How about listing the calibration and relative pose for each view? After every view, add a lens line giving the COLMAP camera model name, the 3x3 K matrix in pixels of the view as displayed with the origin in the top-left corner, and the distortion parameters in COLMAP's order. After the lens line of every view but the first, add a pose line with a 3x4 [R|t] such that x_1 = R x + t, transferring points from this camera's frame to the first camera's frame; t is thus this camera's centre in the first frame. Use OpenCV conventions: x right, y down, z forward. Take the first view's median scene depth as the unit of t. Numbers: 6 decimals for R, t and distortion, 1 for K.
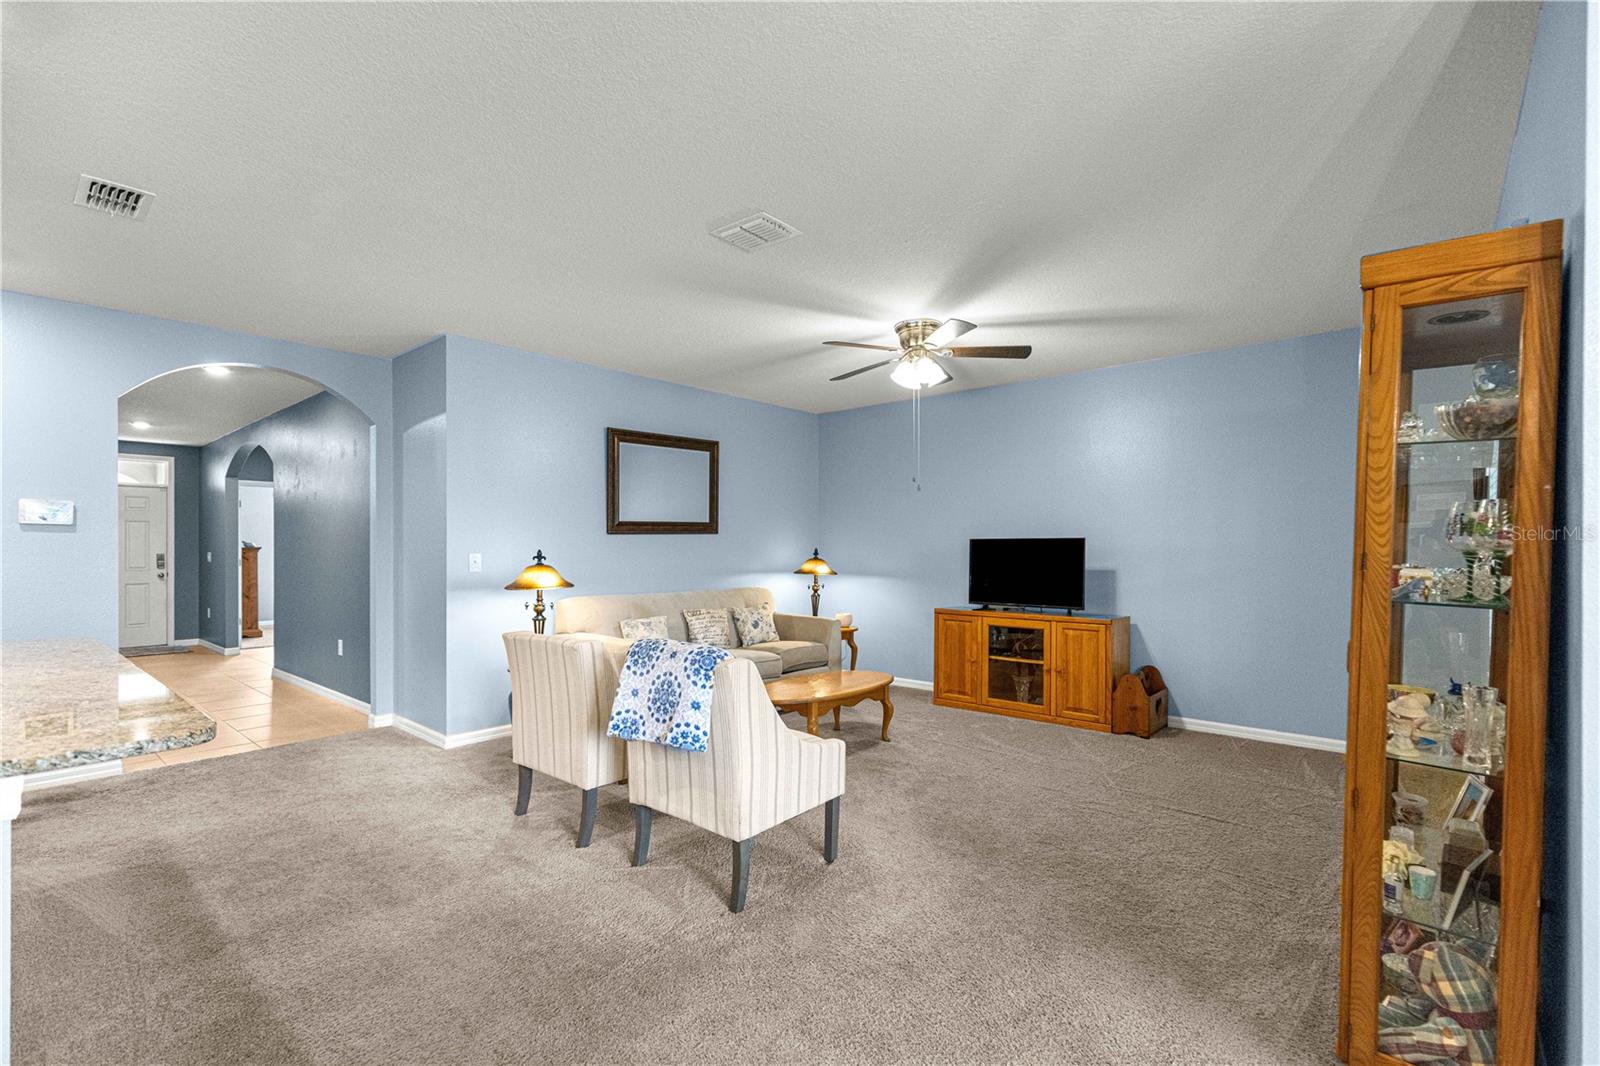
lens RADIAL K [[721.3, 0, 807.7], [0, 721.3, 537.0], [0, 0, 1]] dist [0.008919, -0.000796]
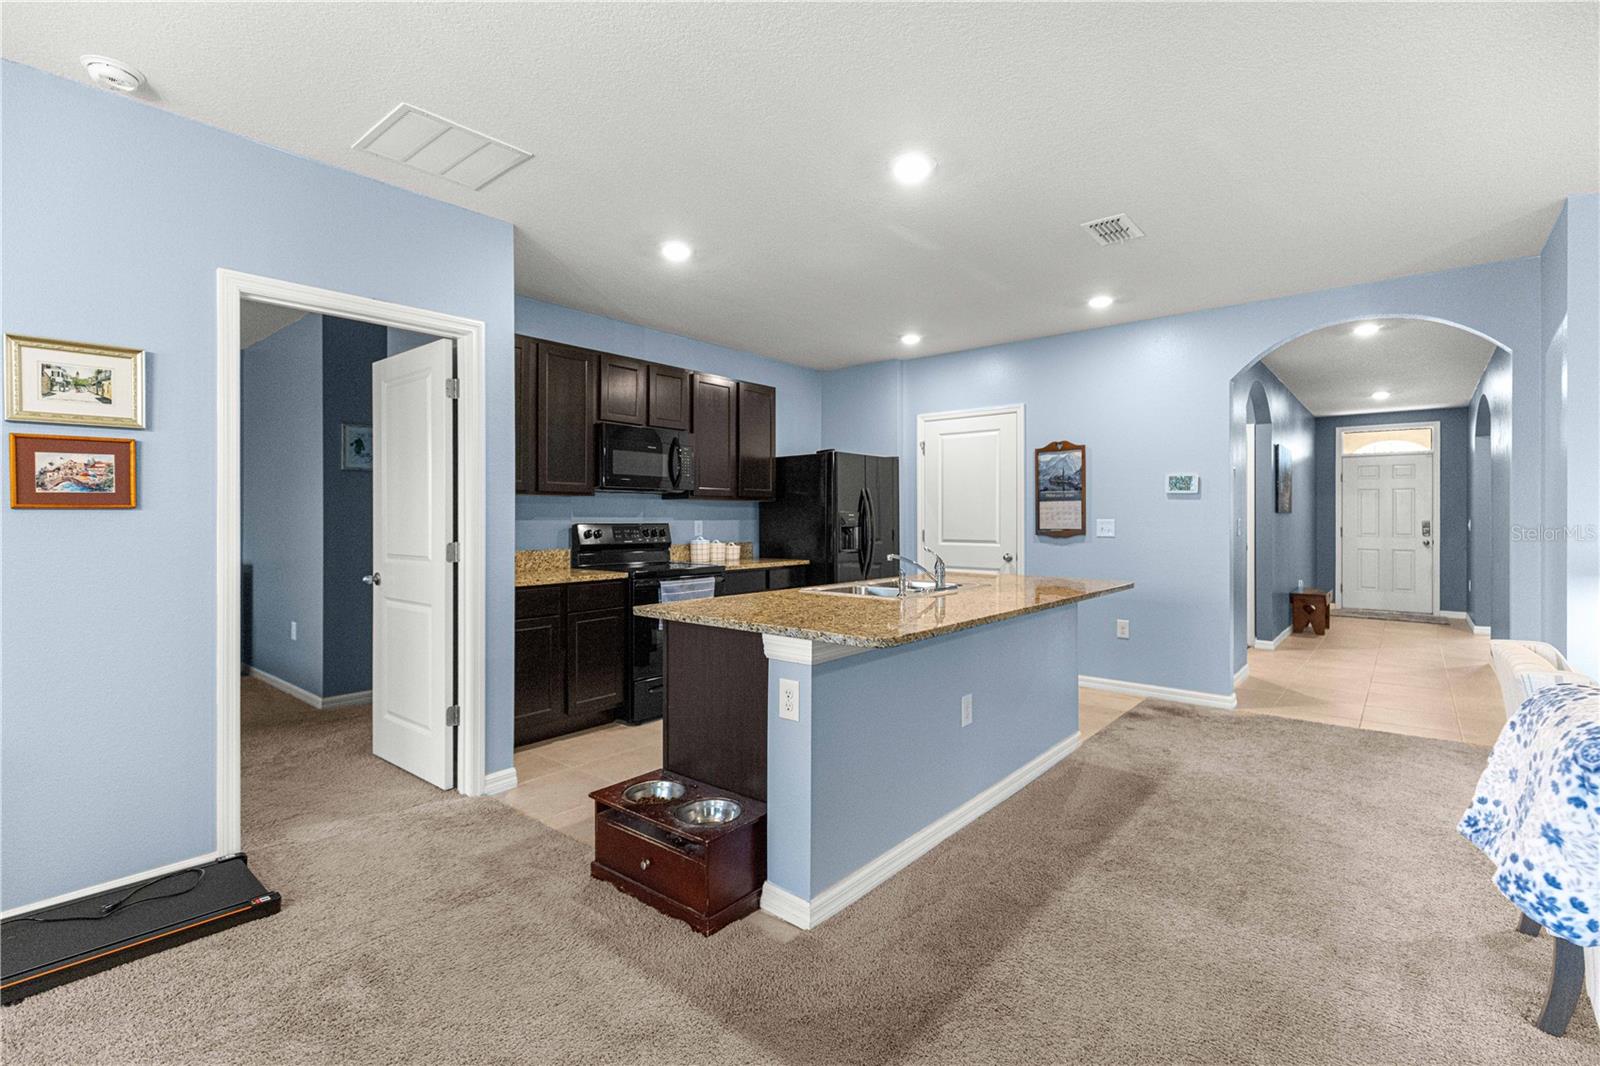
lens RADIAL K [[723.7, 0, 796.6], [0, 723.7, 518.0], [0, 0, 1]] dist [0.009998, -0.000563]
pose [[0.015683, 0.004421, -0.999867, 0.150595], [0.011509, 0.999923, 0.004601, 0.008518], [0.999811, -0.011580, 0.015630, 0.237011]]
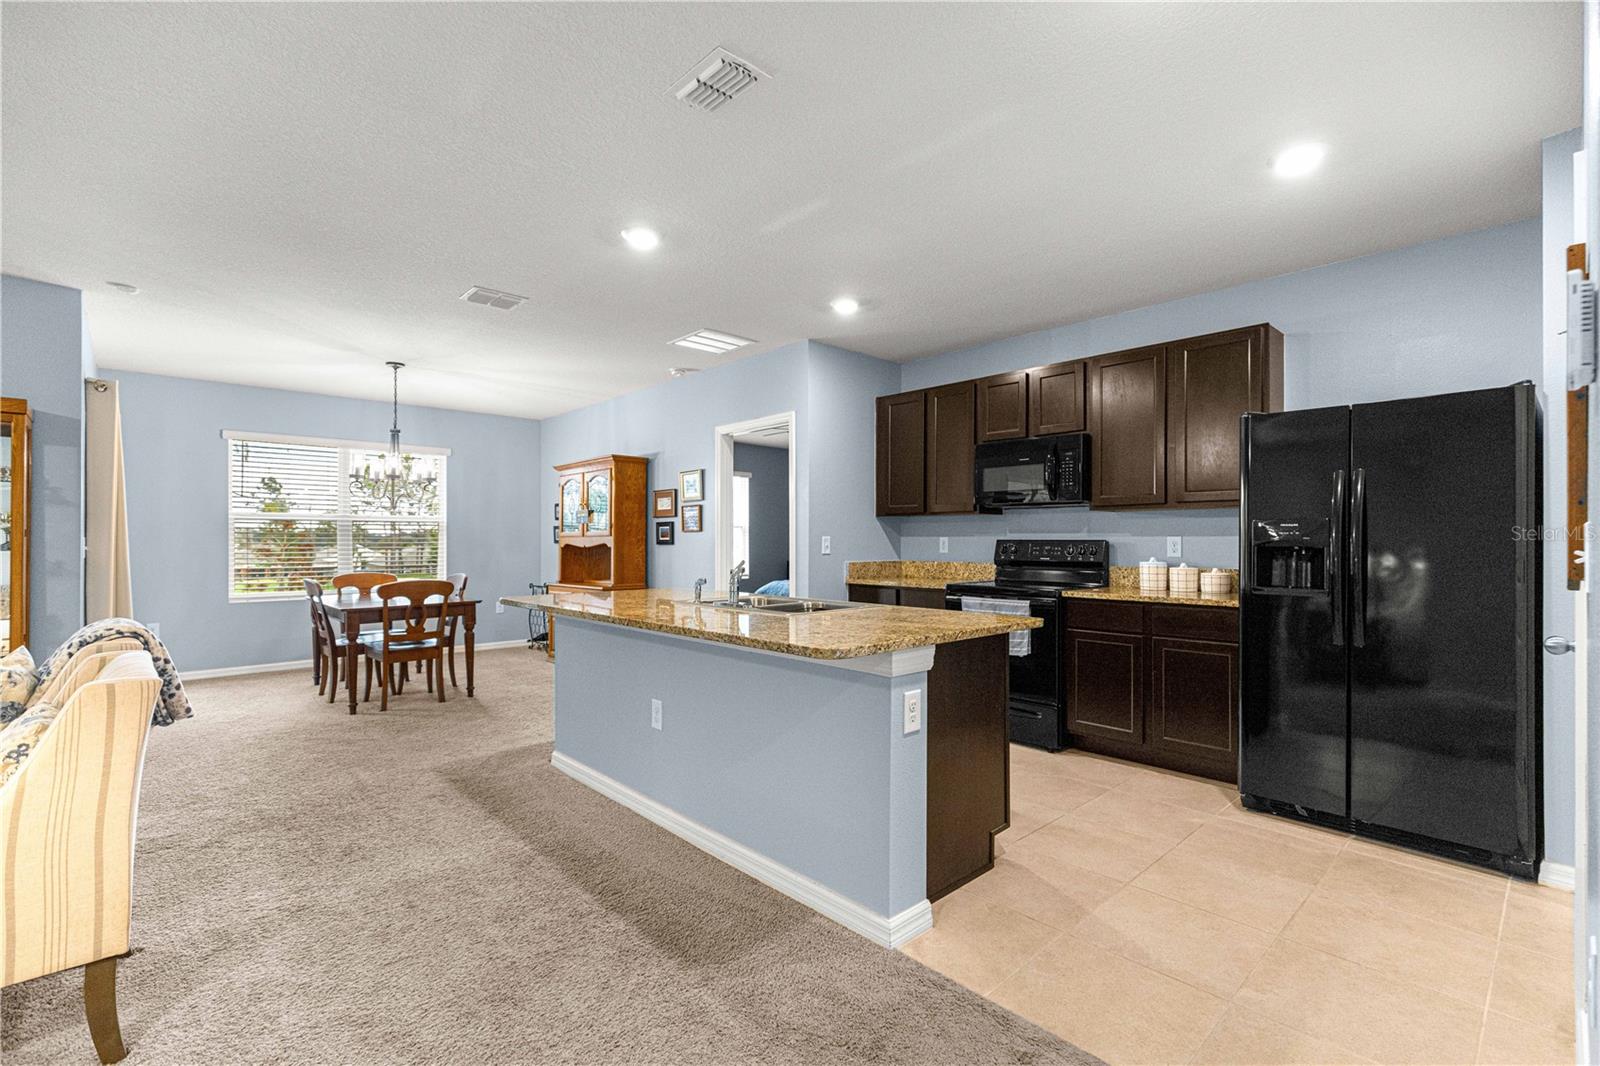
lens RADIAL K [[721.3, 0, 807.7], [0, 721.3, 537.0], [0, 0, 1]] dist [0.008919, -0.000796]
pose [[-0.994137, 0.005308, 0.108001, -0.609391], [0.003713, 0.999881, -0.014962, 0.026505], [-0.108068, -0.014473, -0.994038, 0.964106]]
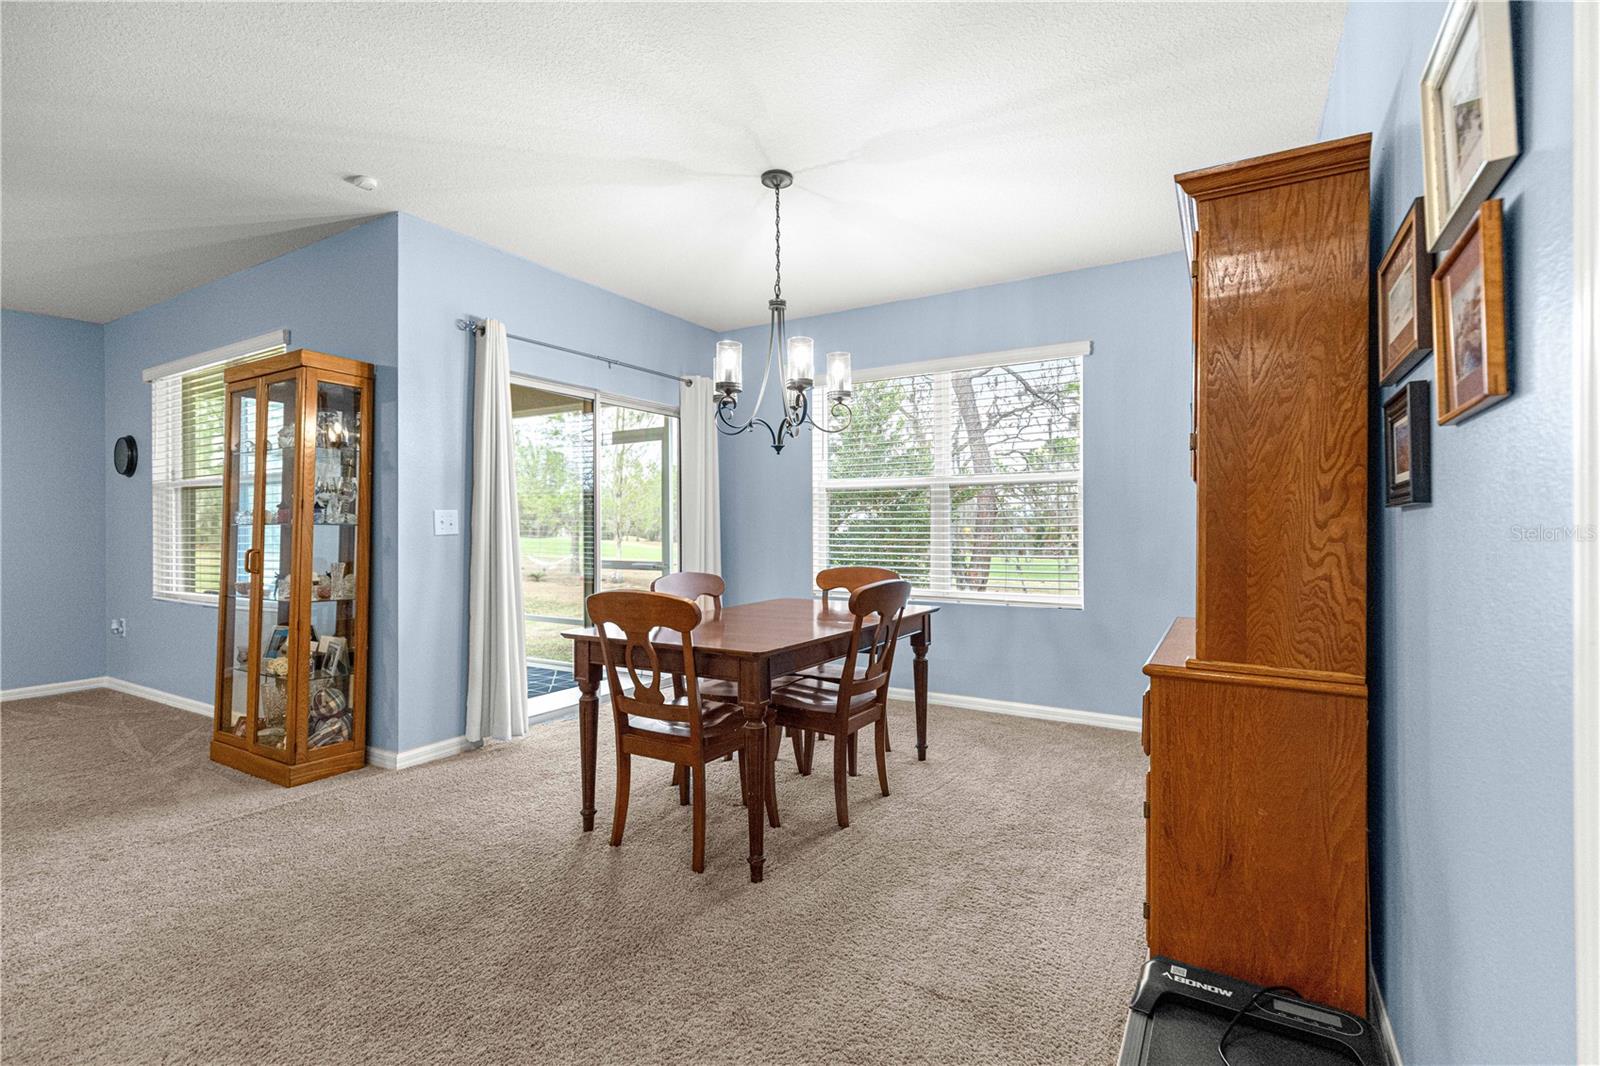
lens RADIAL K [[723.7, 0, 796.6], [0, 723.7, 518.0], [0, 0, 1]] dist [0.009998, -0.000563]
pose [[-0.170096, 0.009245, 0.985384, -0.446049], [-0.004692, 0.999937, -0.010191, 0.027017], [-0.985416, -0.006357, -0.170042, 0.007201]]
